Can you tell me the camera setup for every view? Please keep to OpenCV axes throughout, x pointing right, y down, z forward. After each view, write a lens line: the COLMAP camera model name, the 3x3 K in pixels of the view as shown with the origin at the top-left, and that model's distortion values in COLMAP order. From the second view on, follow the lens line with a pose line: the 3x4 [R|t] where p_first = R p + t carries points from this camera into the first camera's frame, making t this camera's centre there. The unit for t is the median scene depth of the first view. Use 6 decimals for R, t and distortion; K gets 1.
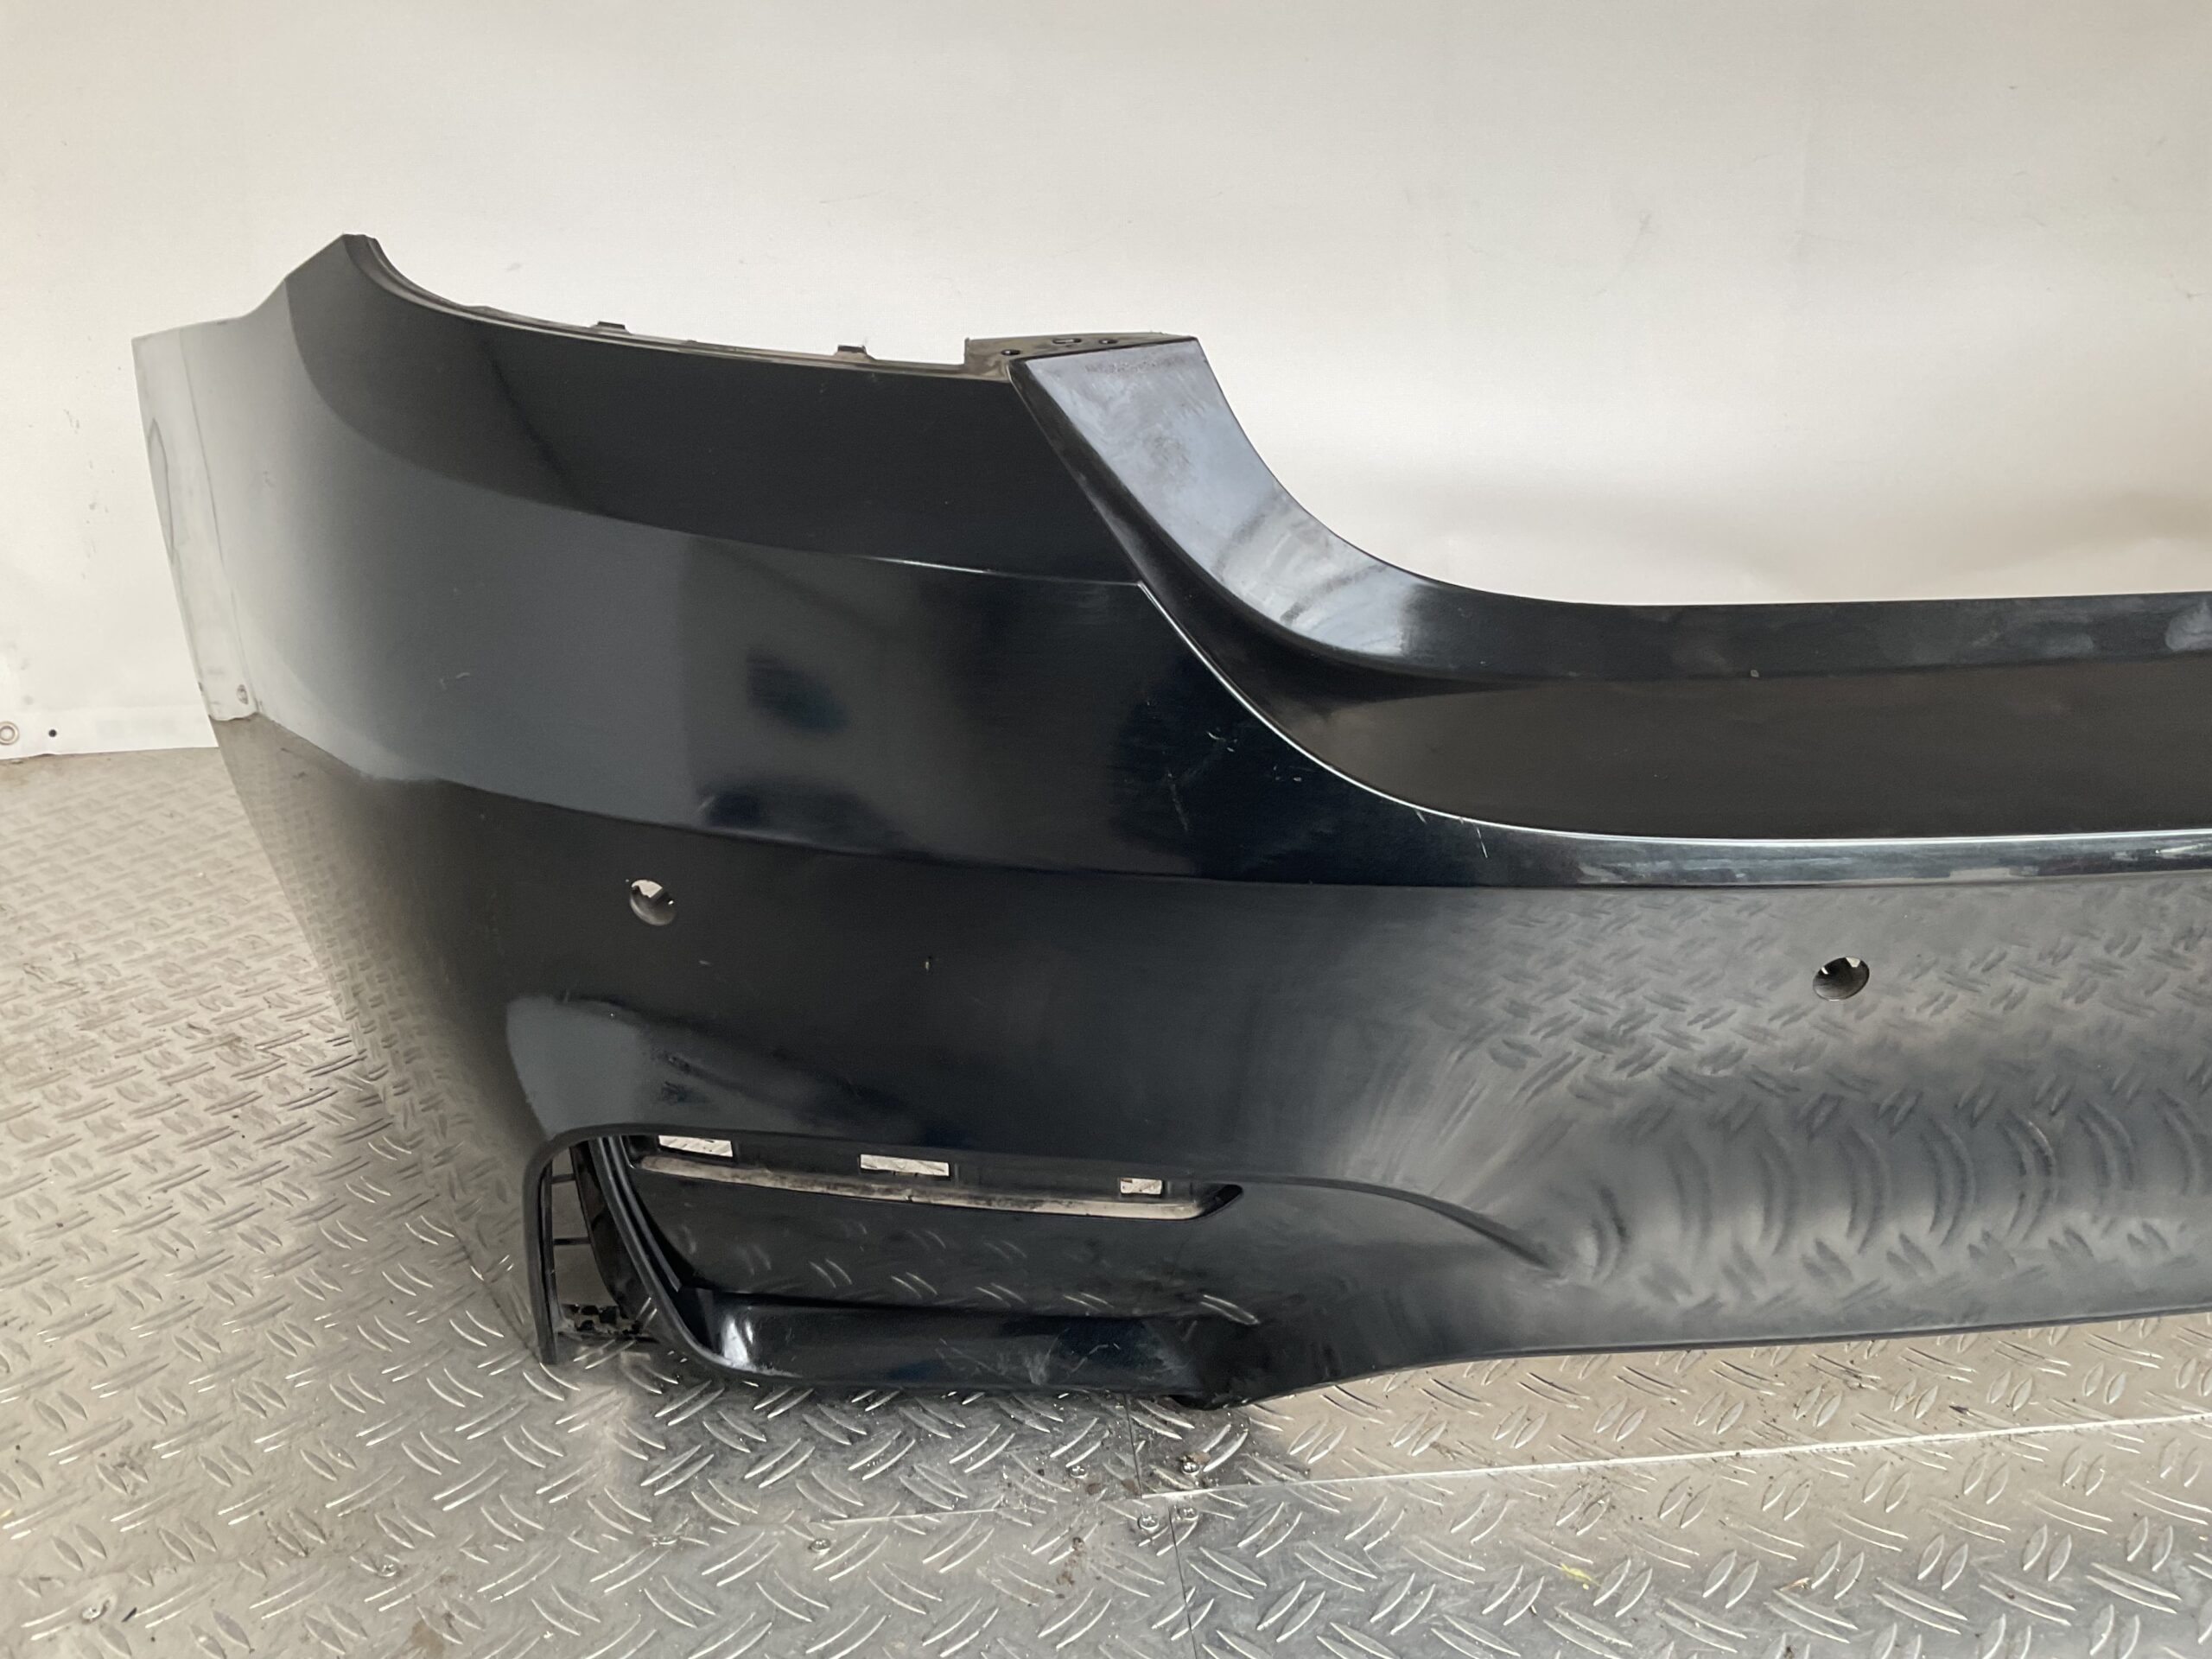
lens RADIAL K [[1870.4, 0, 1106.0], [0, 1870.4, 829.5], [0, 0, 1]] dist [0.082621, -0.151340]
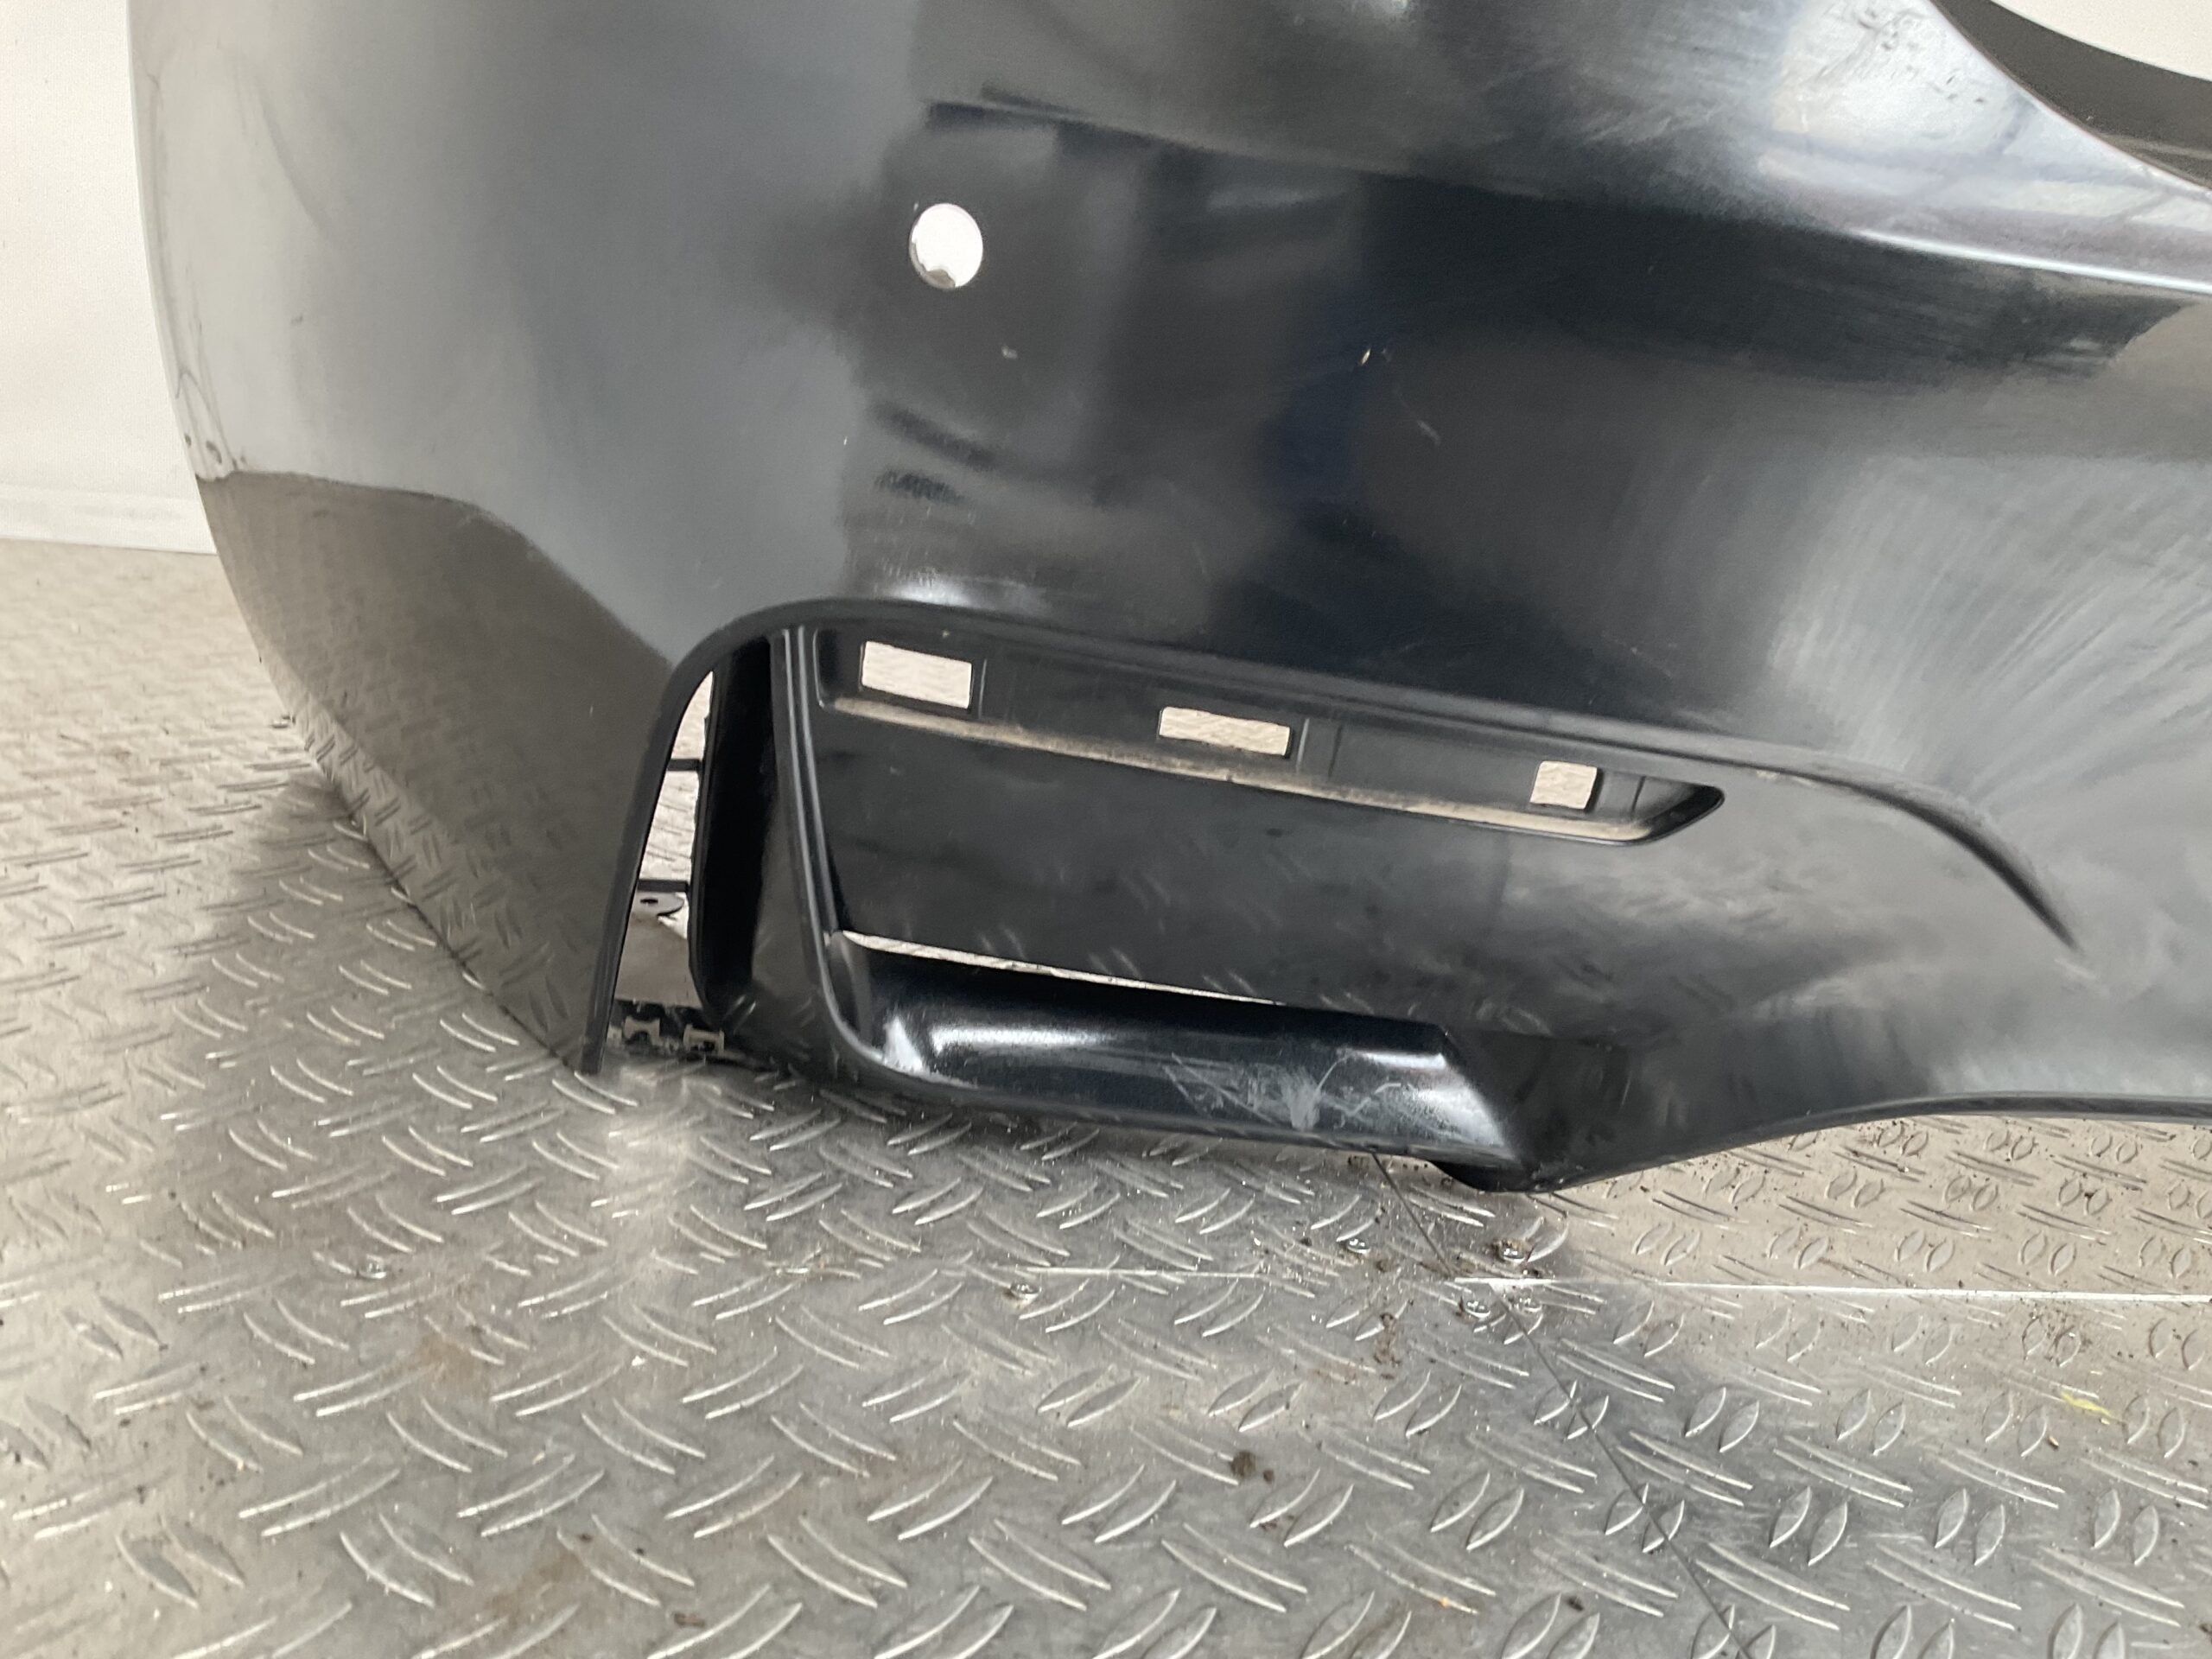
lens RADIAL K [[1841.1, 0, 1106.0], [0, 1841.1, 829.5], [0, 0, 1]] dist [0.099463, -0.192981]
pose [[0.989653, 0.107806, 0.094686, -0.192025], [-0.099452, 0.991061, -0.088921, 0.253925], [-0.103426, 0.078584, 0.991528, 0.295346]]
